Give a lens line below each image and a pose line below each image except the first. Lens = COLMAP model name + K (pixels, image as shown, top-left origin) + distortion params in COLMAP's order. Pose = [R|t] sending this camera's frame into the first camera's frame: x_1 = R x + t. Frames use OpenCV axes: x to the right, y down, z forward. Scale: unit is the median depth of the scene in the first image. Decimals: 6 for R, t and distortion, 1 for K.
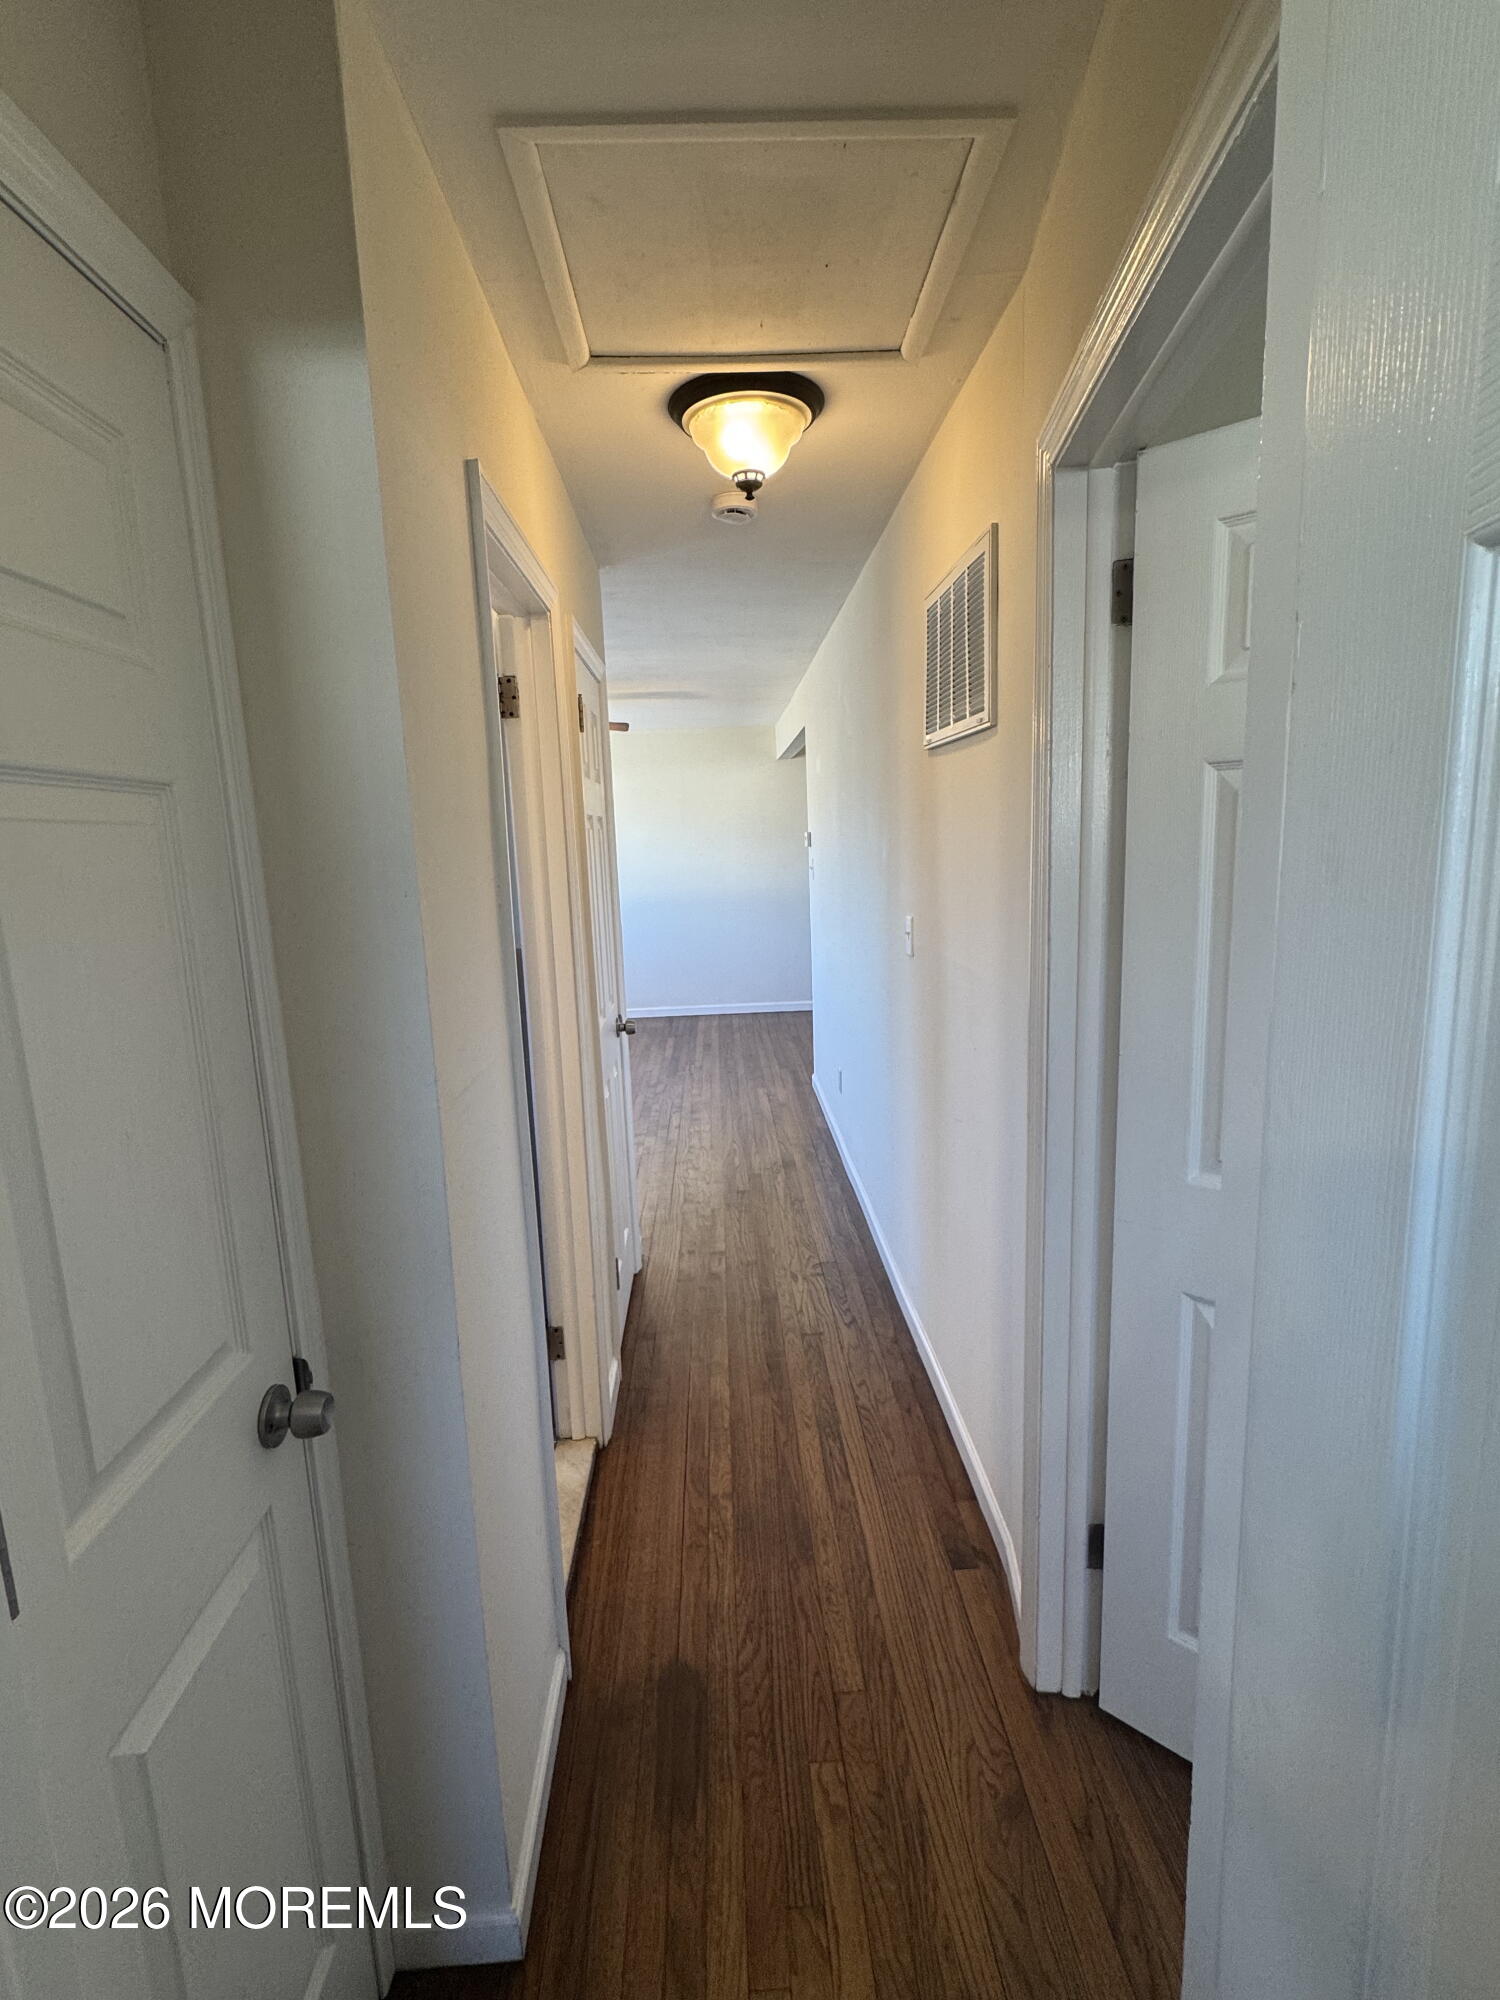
lens RADIAL K [[933.3, 0, 750.7], [0, 933.3, 999.4], [0, 0, 1]] dist [0.000310, 0.000005]
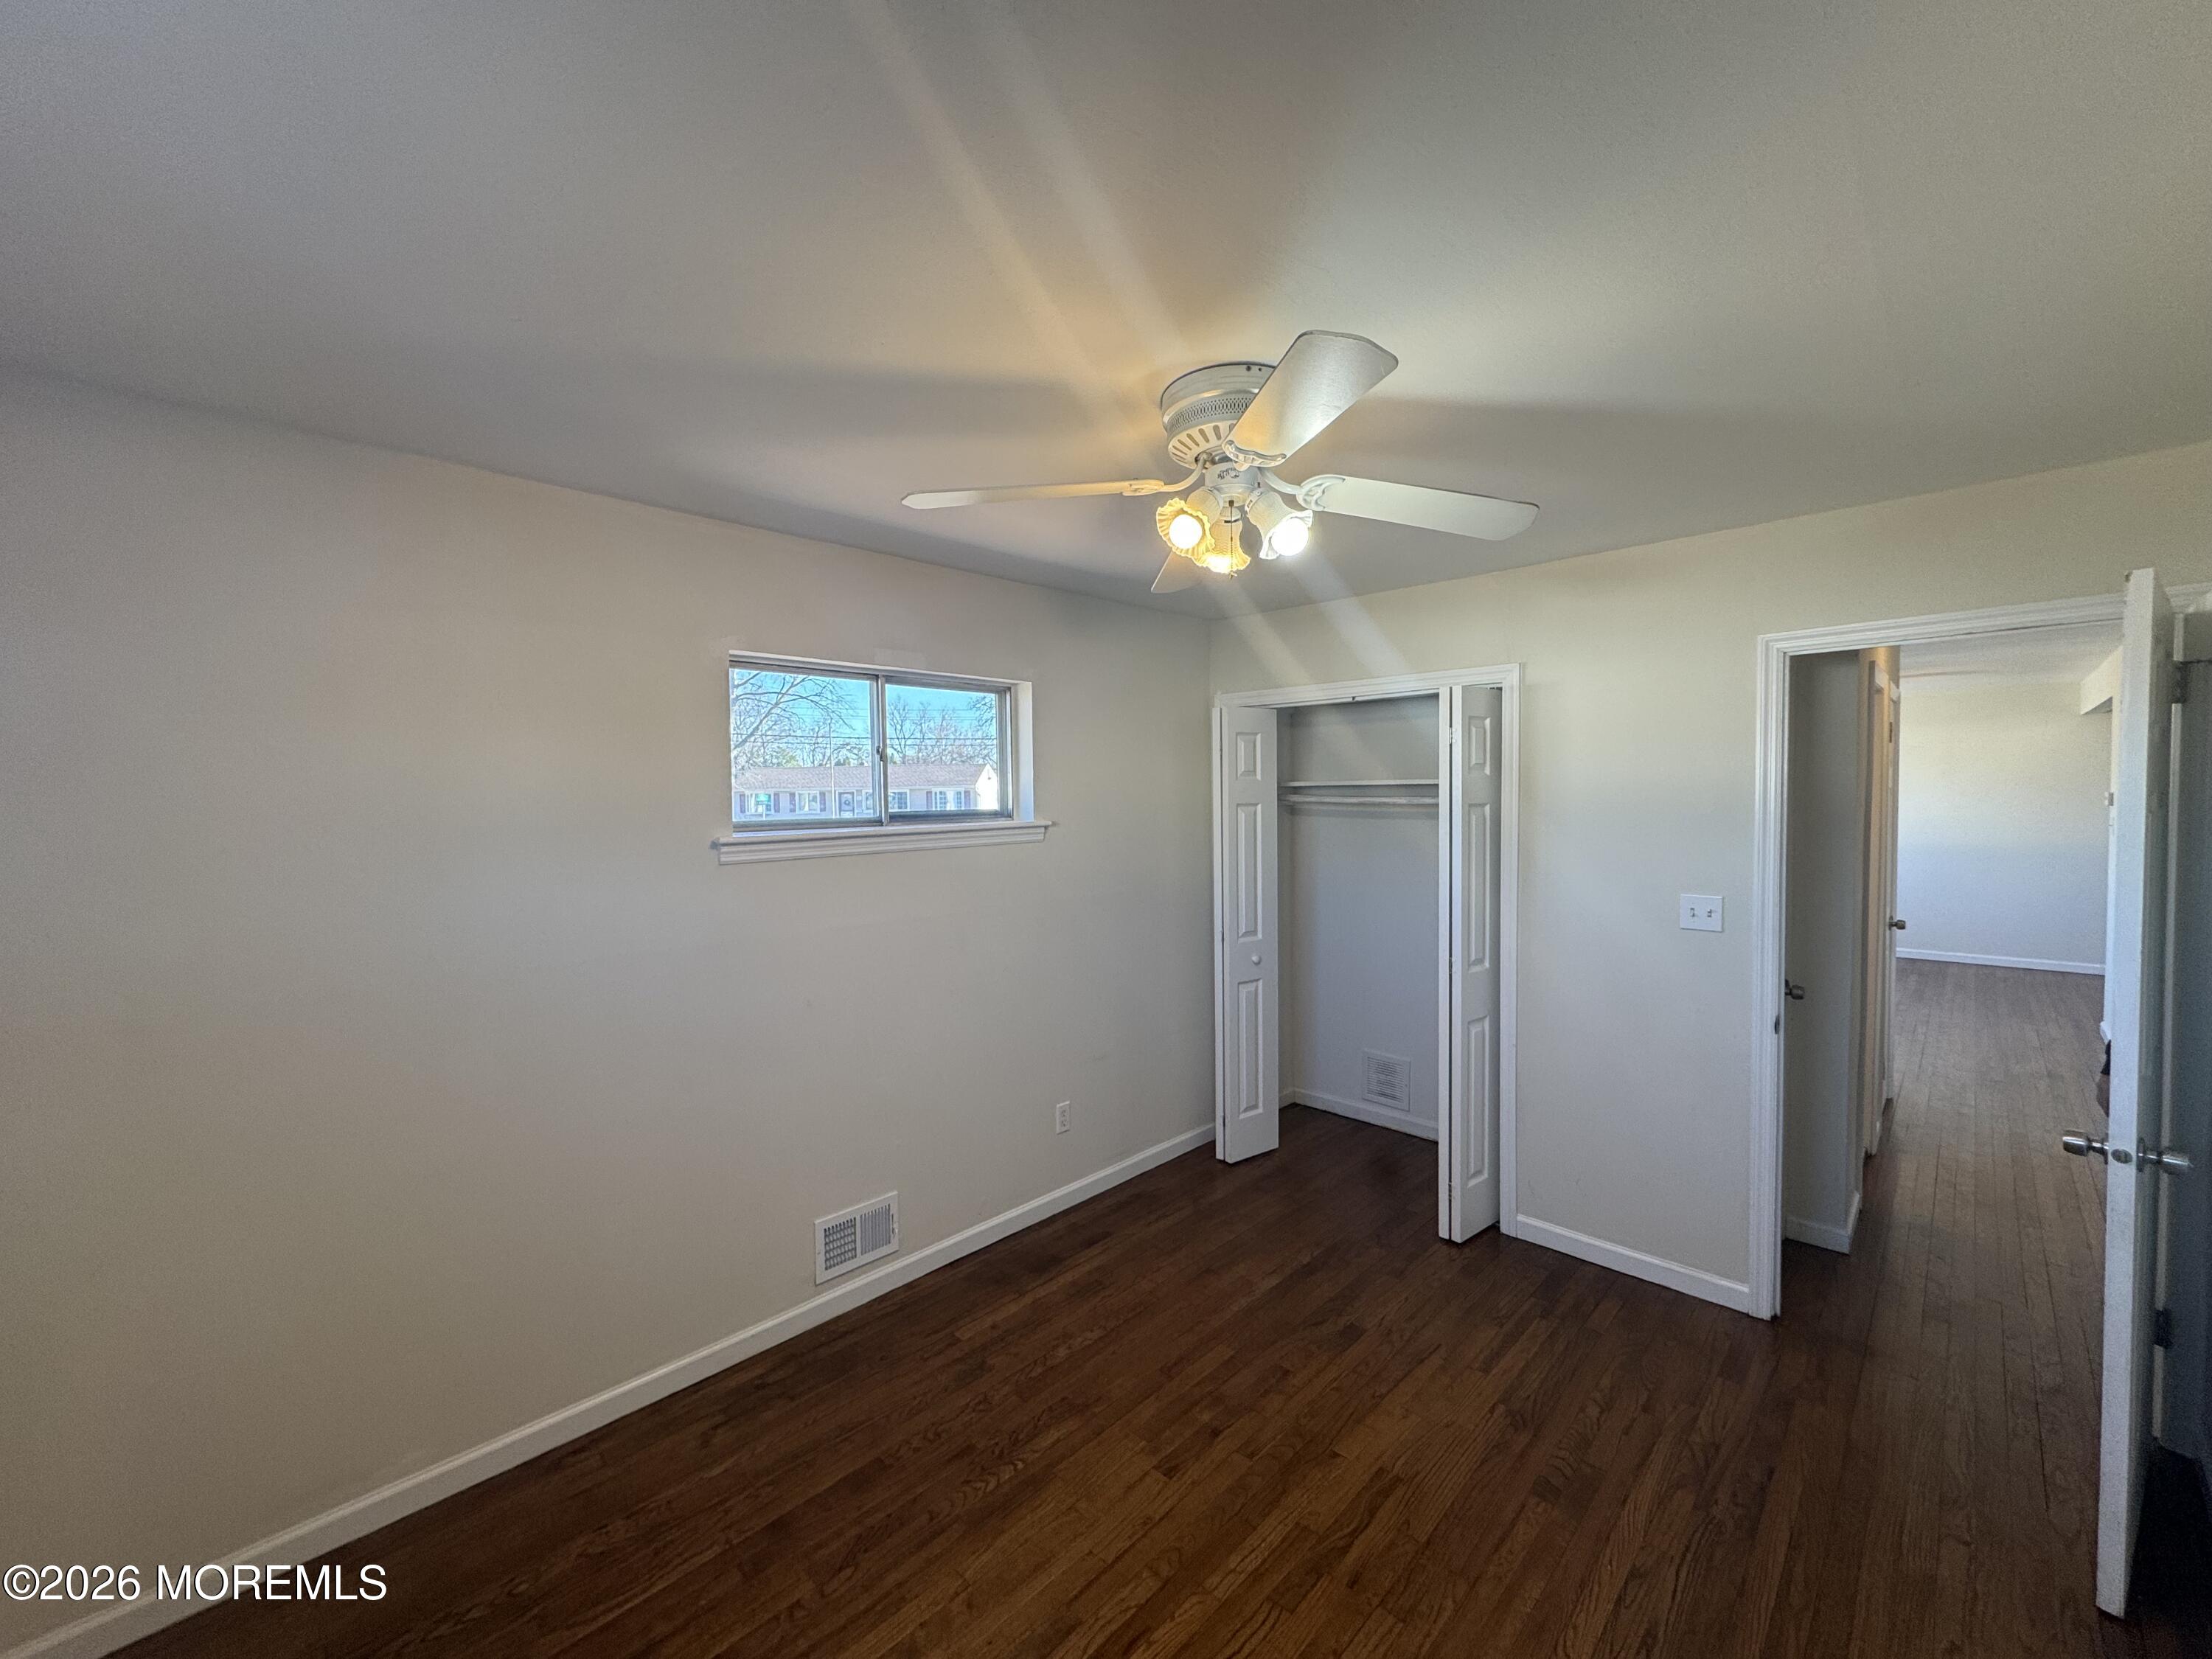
lens RADIAL K [[885.9, 0, 1104.8], [0, 885.9, 832.7], [0, 0, 1]] dist [0.000665, 0.000061]
pose [[0.685054, 0.055691, -0.726360, 0.011759], [-0.132912, 0.989893, -0.049458, 0.068604], [0.716264, 0.130424, 0.685533, -0.501837]]
